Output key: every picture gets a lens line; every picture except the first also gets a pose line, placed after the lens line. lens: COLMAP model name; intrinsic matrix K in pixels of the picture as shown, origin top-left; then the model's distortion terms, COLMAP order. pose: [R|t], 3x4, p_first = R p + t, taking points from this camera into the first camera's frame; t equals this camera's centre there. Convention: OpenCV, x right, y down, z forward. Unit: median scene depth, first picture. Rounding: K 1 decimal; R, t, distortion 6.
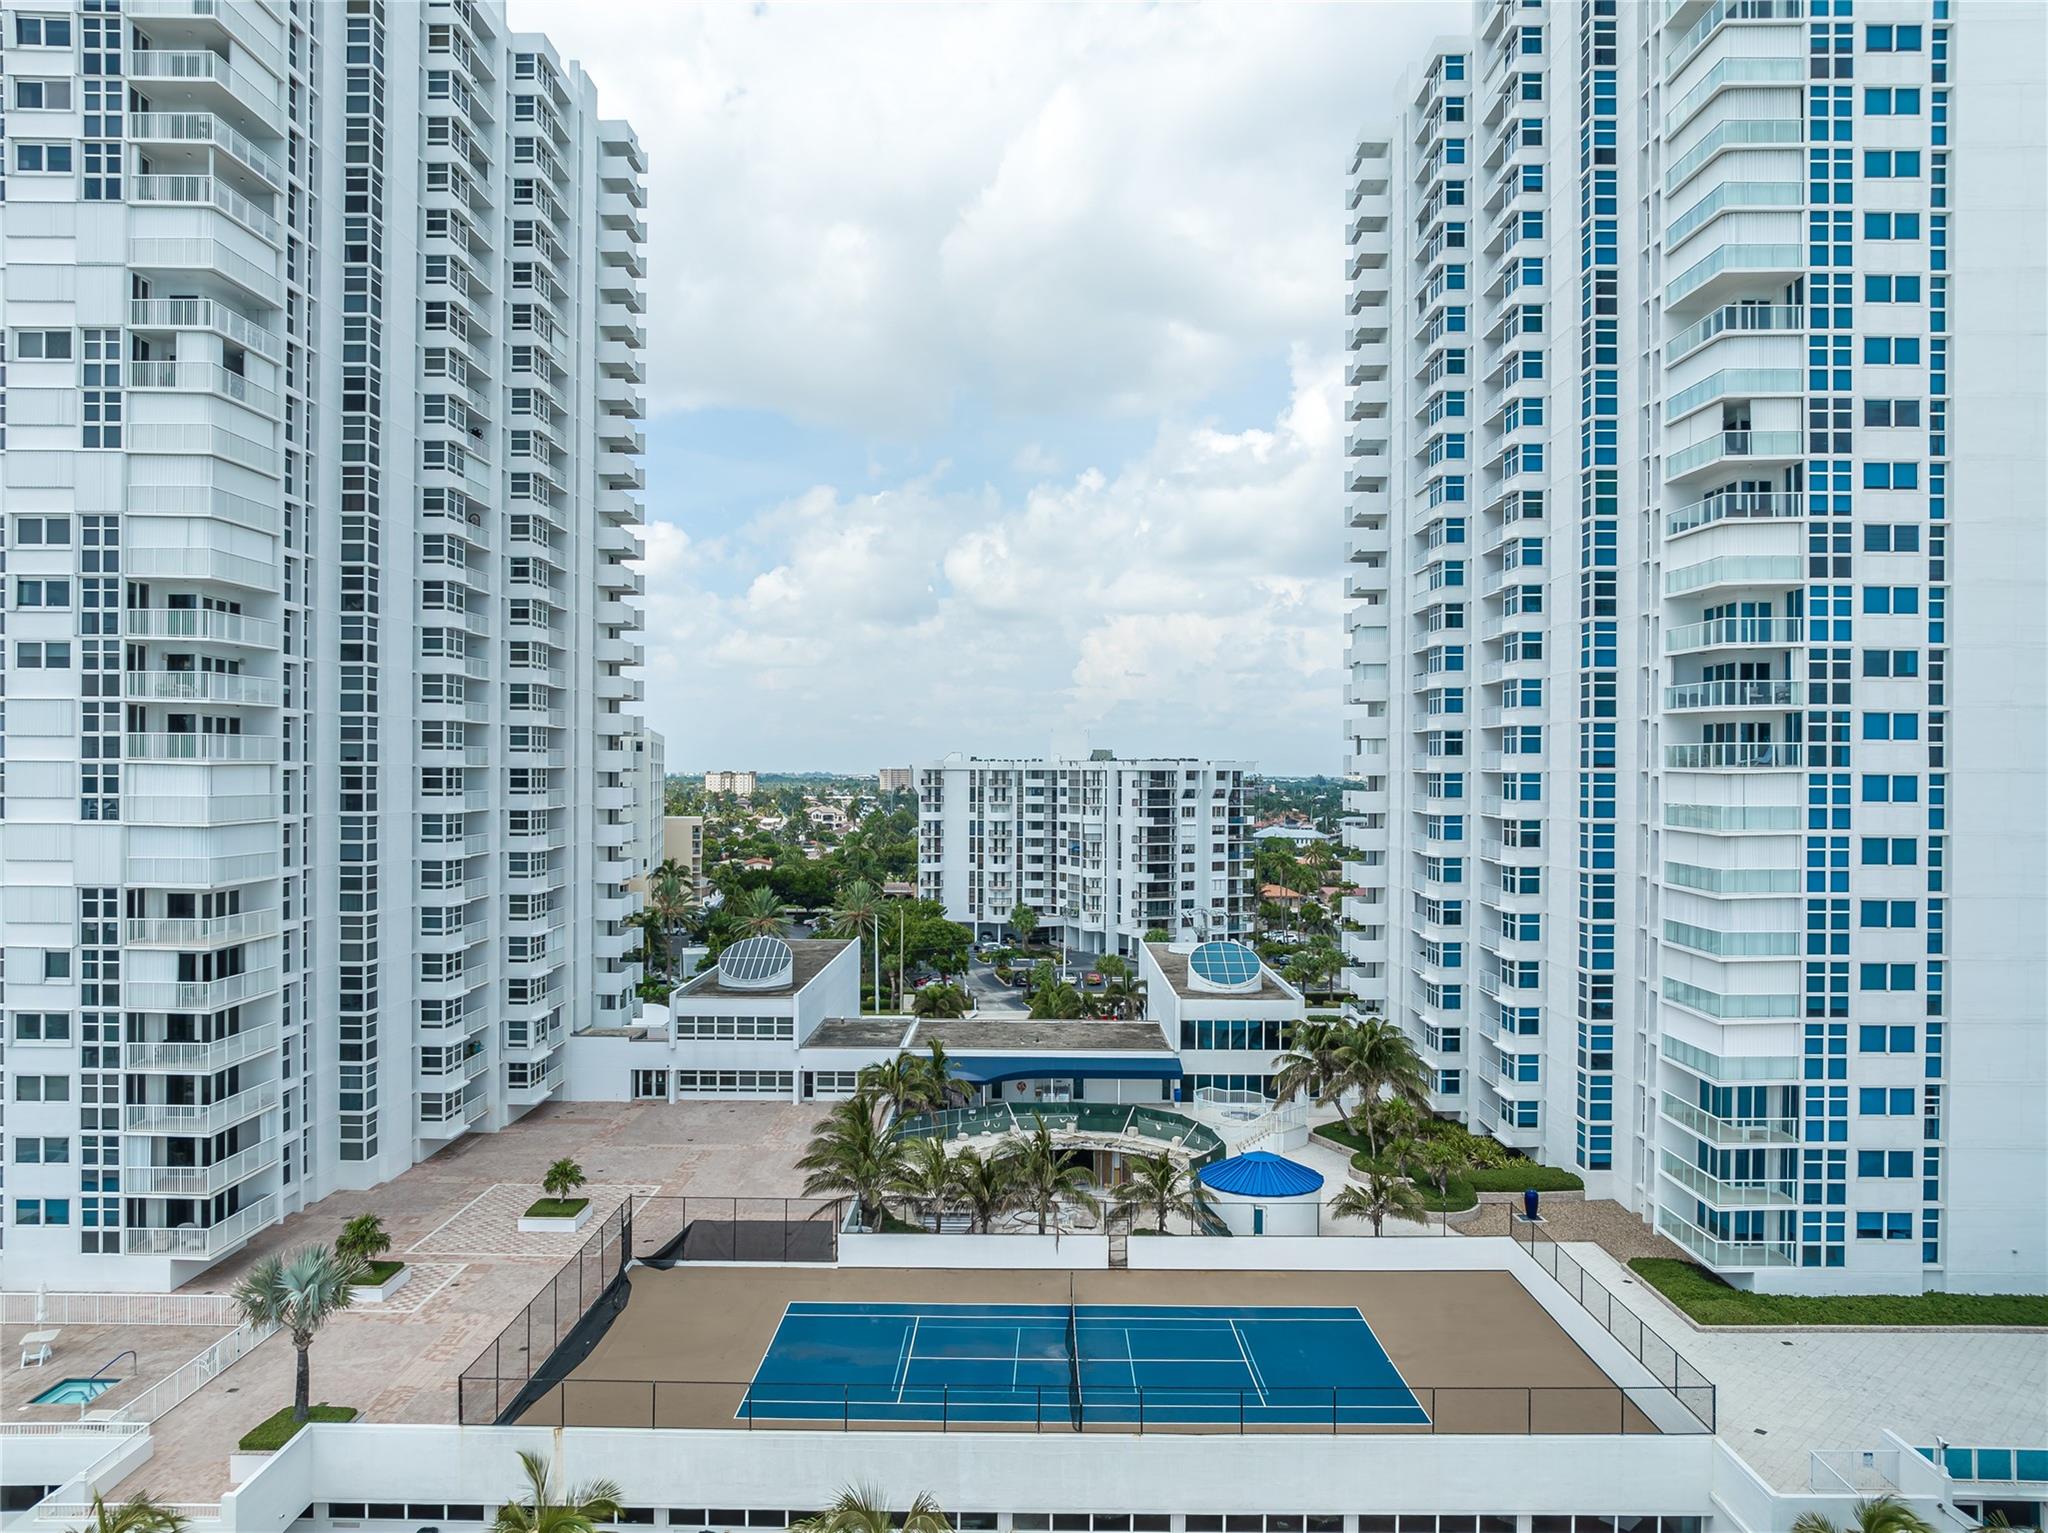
lens RADIAL K [[1462.3, 0, 1032.6], [0, 1462.3, 780.8], [0, 0, 1]] dist [-0.037572, 0.024701]
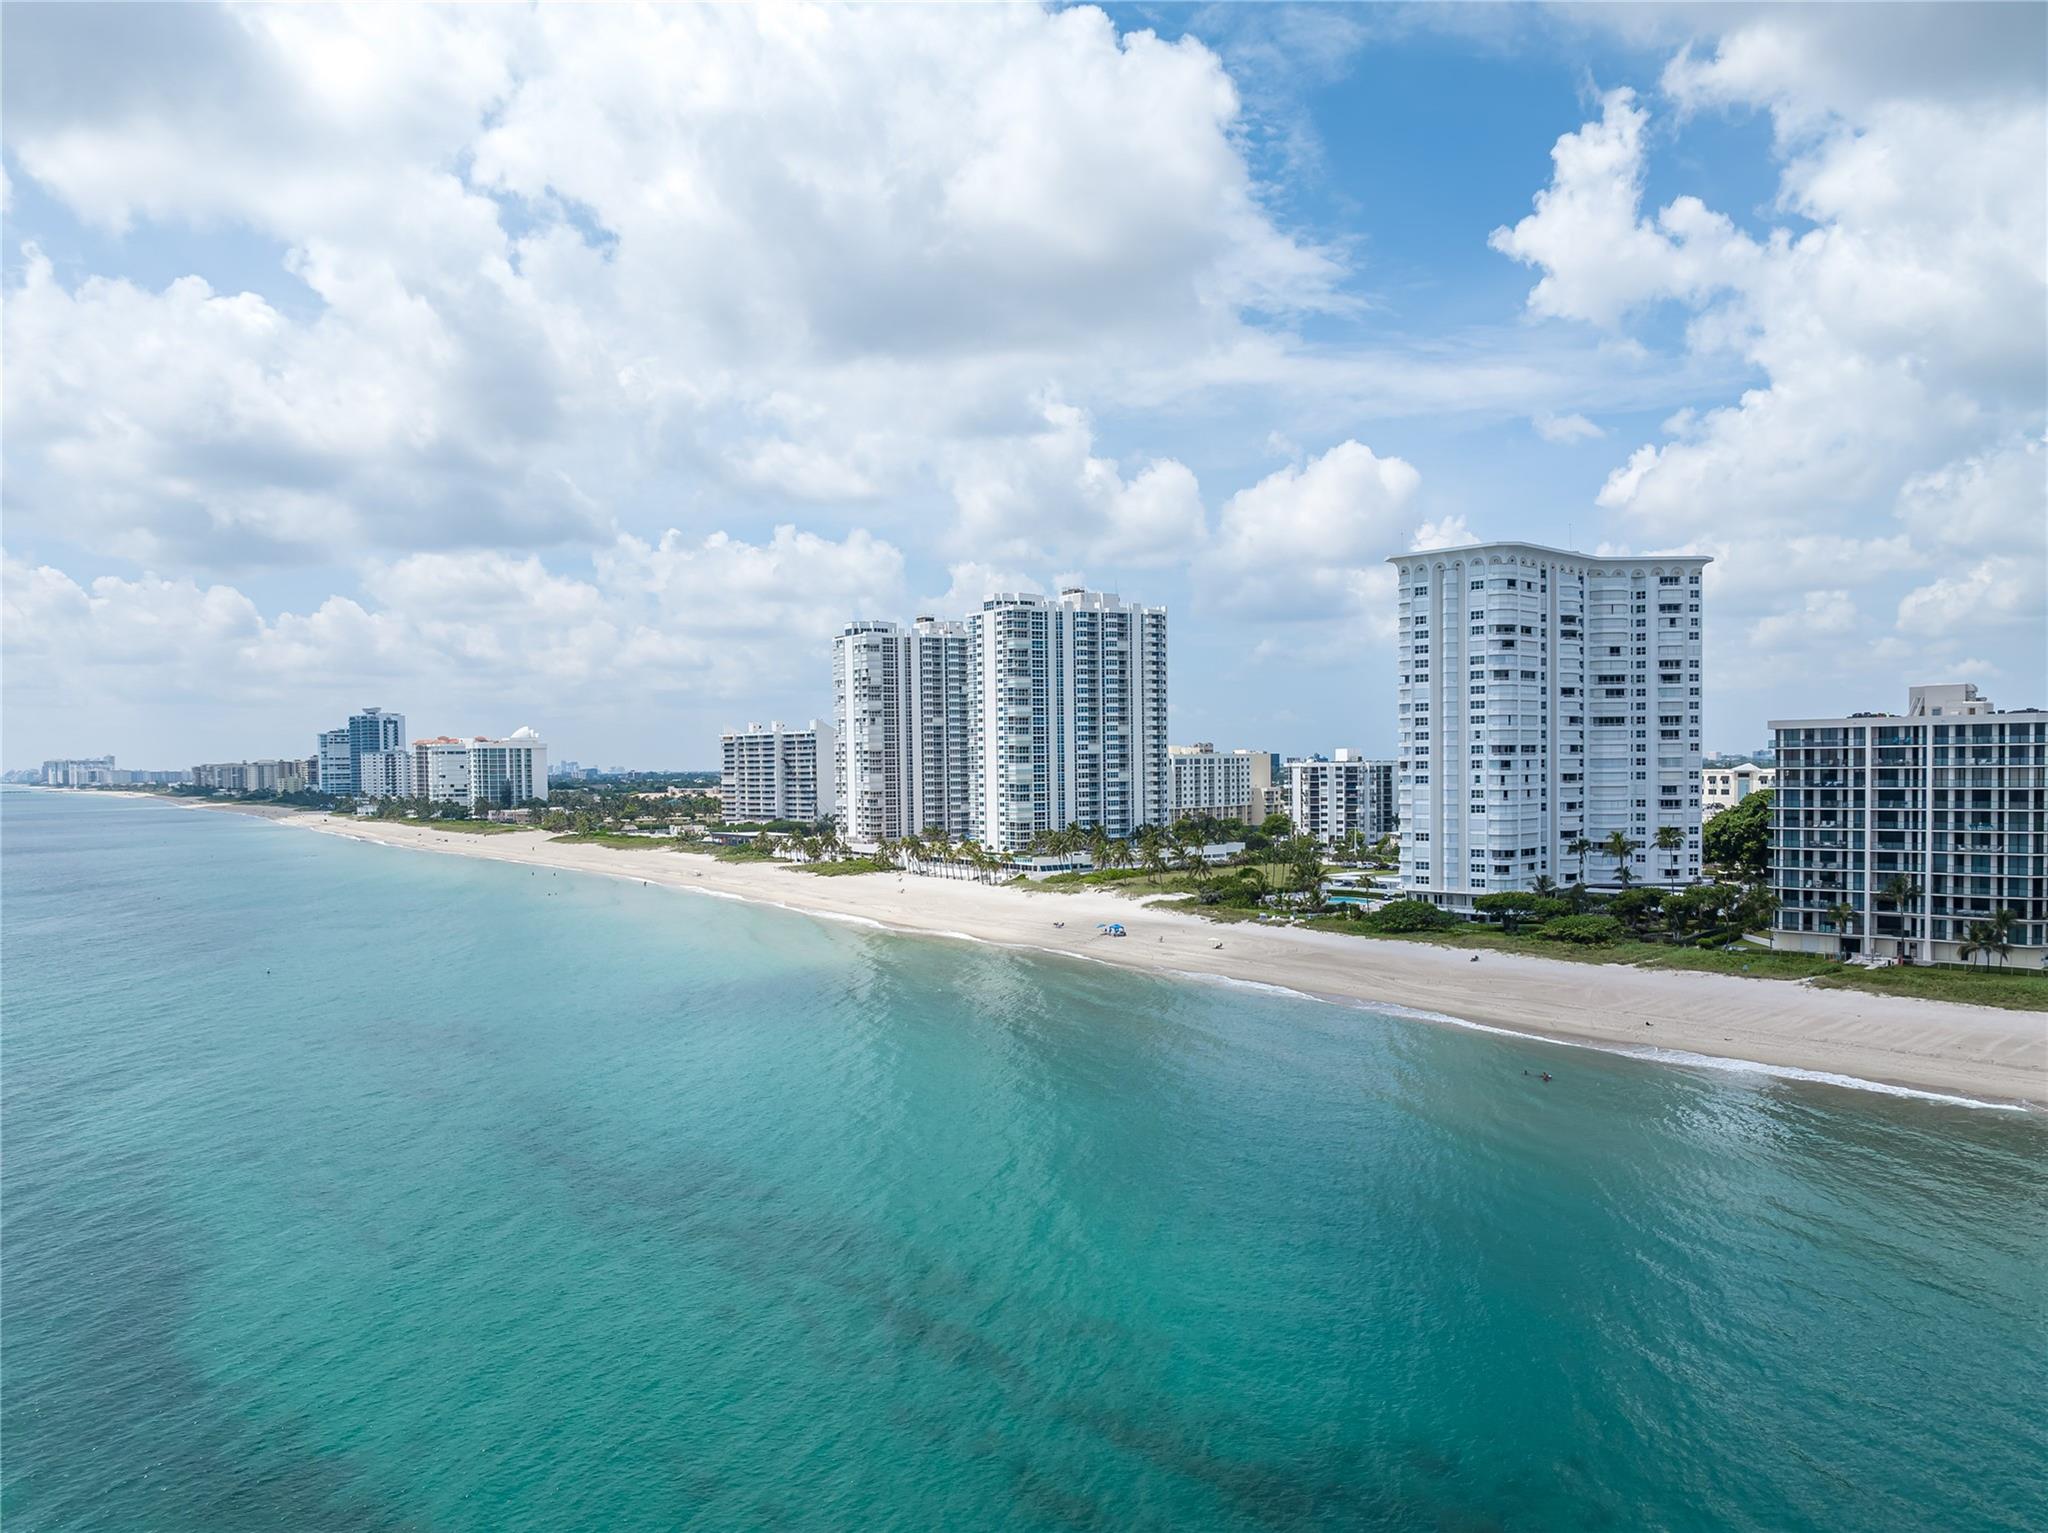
lens RADIAL K [[1520.9, 0, 1024.0], [0, 1520.9, 766.5], [0, 0, 1]] dist [0.343247, 0.000111]
pose [[0.534809, -0.010665, -0.844906, 6.634241], [0.011657, 0.999918, -0.005243, -0.000463], [0.844893, -0.007045, 0.534890, -2.593214]]
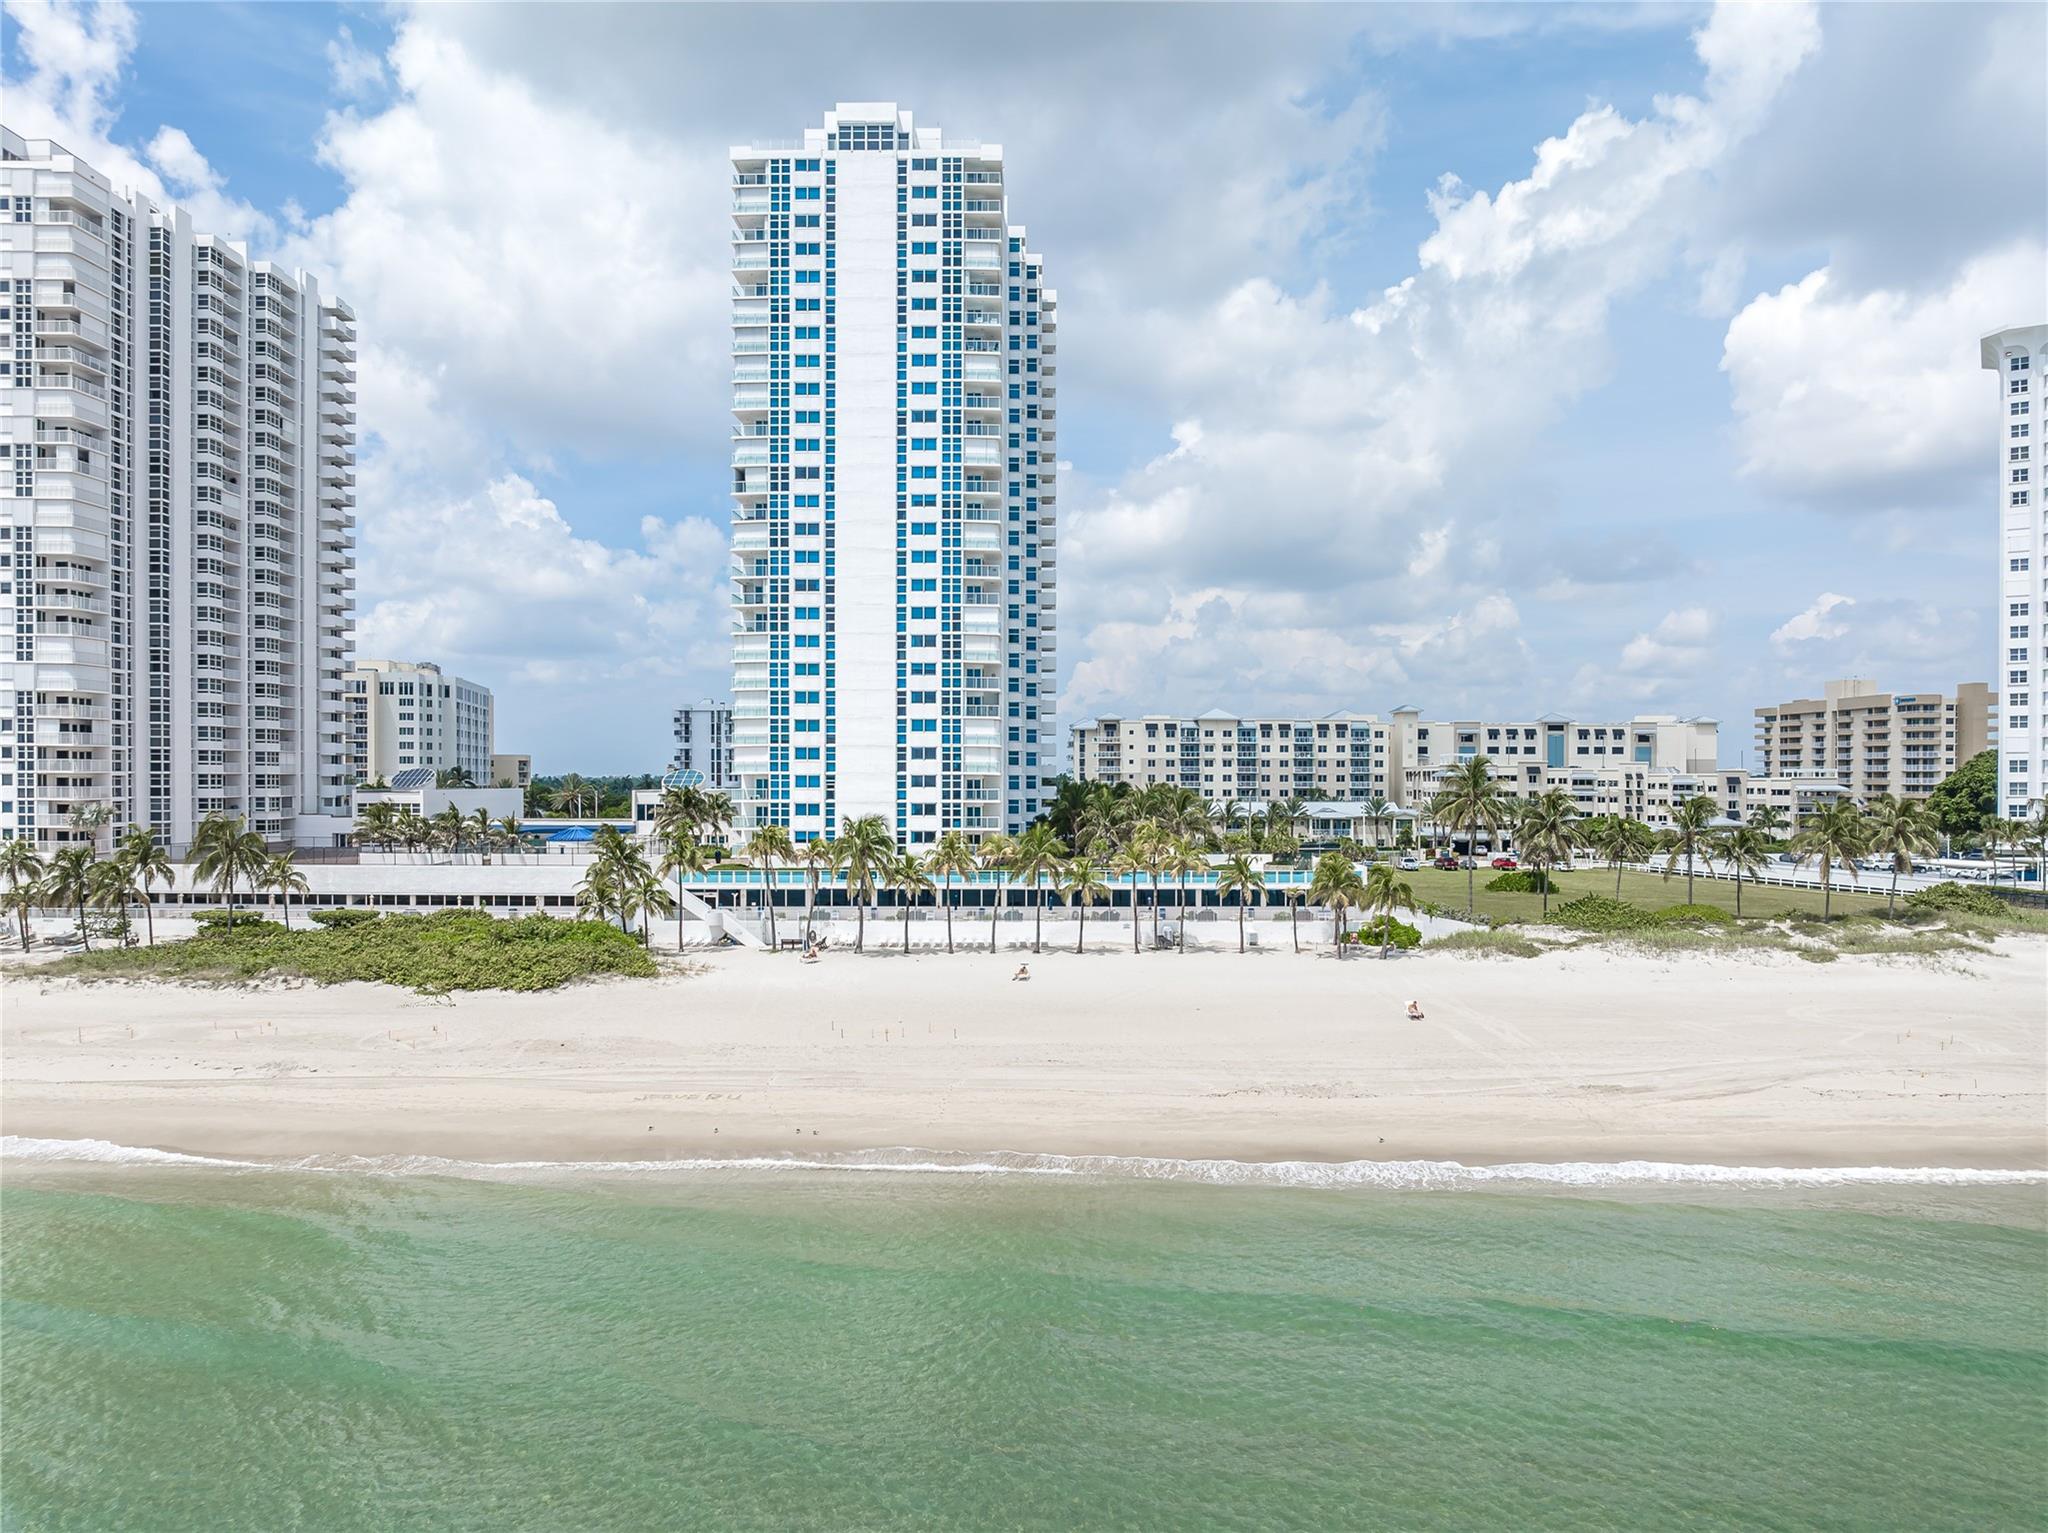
lens RADIAL K [[1477.6, 0, 1023.5], [0, 1477.6, 805.7], [0, 0, 1]] dist [-0.028315, 0.001045]
pose [[0.999933, -0.003225, -0.011122, 0.945969], [0.003370, 0.999909, 0.013040, 0.229630], [0.011079, -0.013077, 0.999853, -1.272368]]
